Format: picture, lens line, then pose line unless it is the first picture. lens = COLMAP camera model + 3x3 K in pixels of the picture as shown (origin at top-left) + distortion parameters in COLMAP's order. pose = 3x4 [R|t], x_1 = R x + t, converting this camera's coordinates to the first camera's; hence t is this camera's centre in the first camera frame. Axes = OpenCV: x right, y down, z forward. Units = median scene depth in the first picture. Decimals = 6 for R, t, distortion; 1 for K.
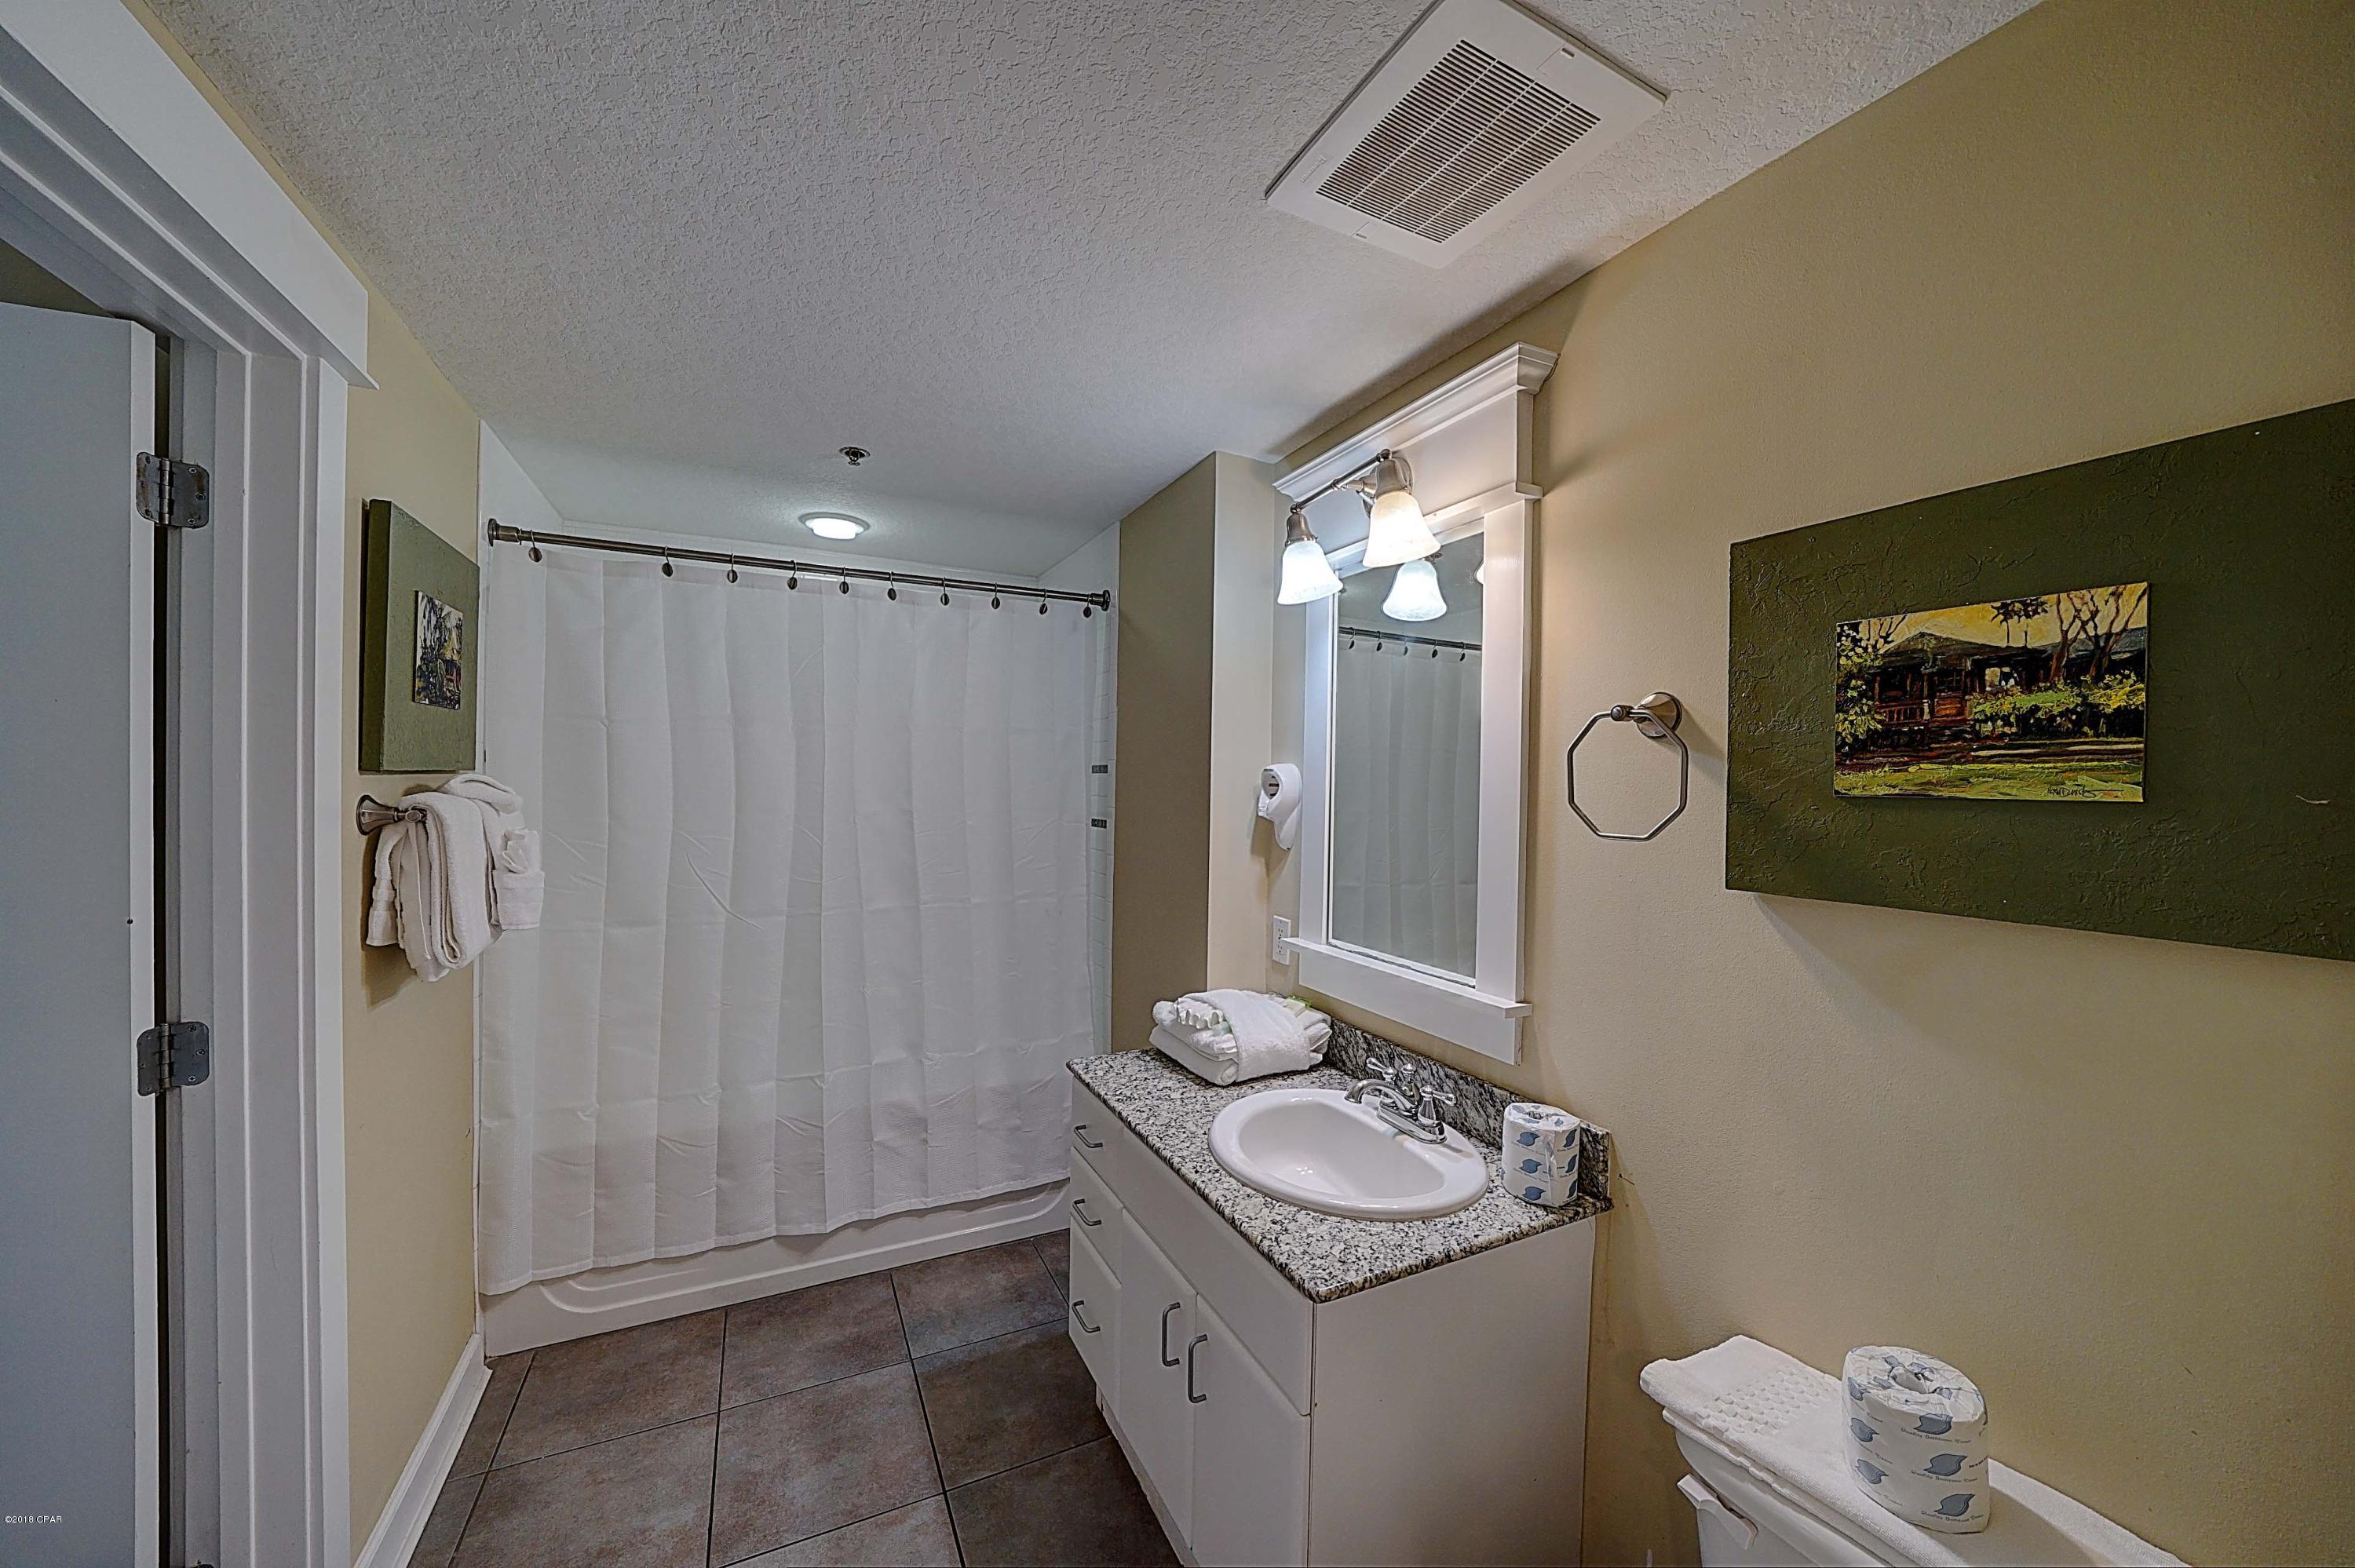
lens RADIAL K [[816.8, 0, 1187.5], [0, 816.8, 783.5], [0, 0, 1]] dist [-0.021624, 0.002162]
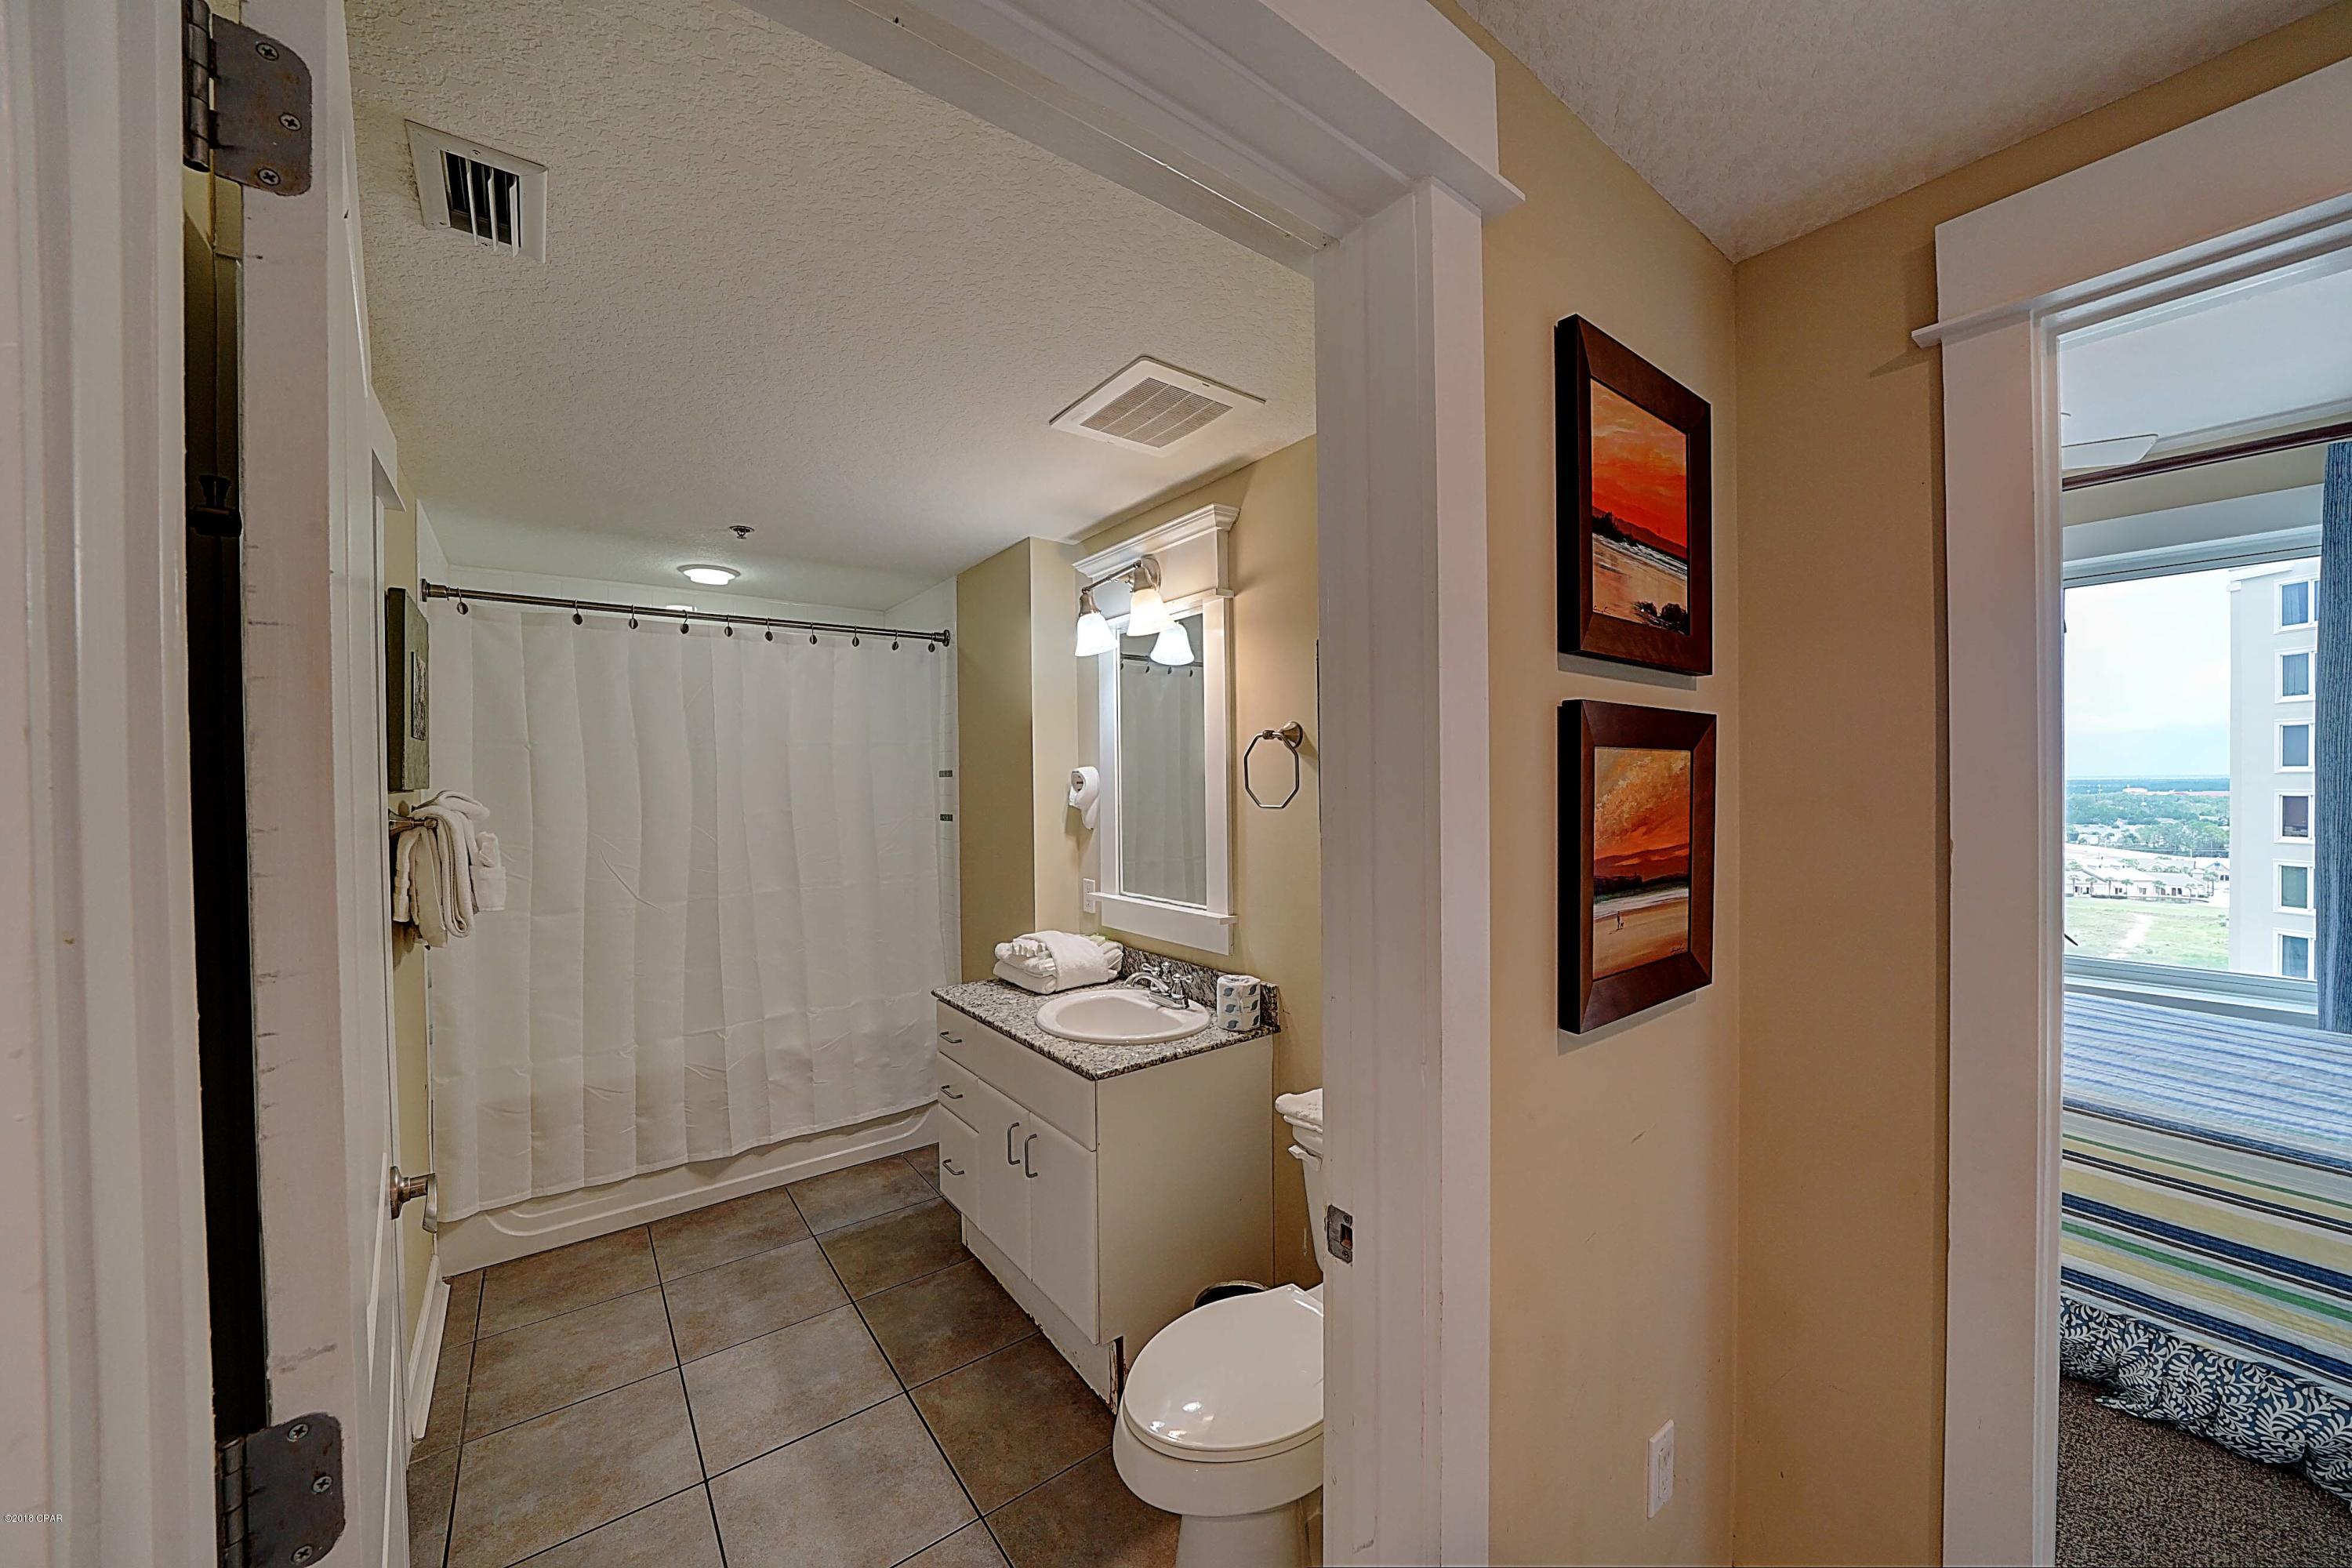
lens RADIAL K [[815.8, 0, 1160.3], [0, 815.8, 793.2], [0, 0, 1]] dist [-0.021624, 0.002162]
pose [[0.985889, -0.029730, 0.164738, 0.014599], [0.027571, 0.999502, 0.015375, 0.002584], [-0.165113, -0.010616, 0.986218, -0.413742]]
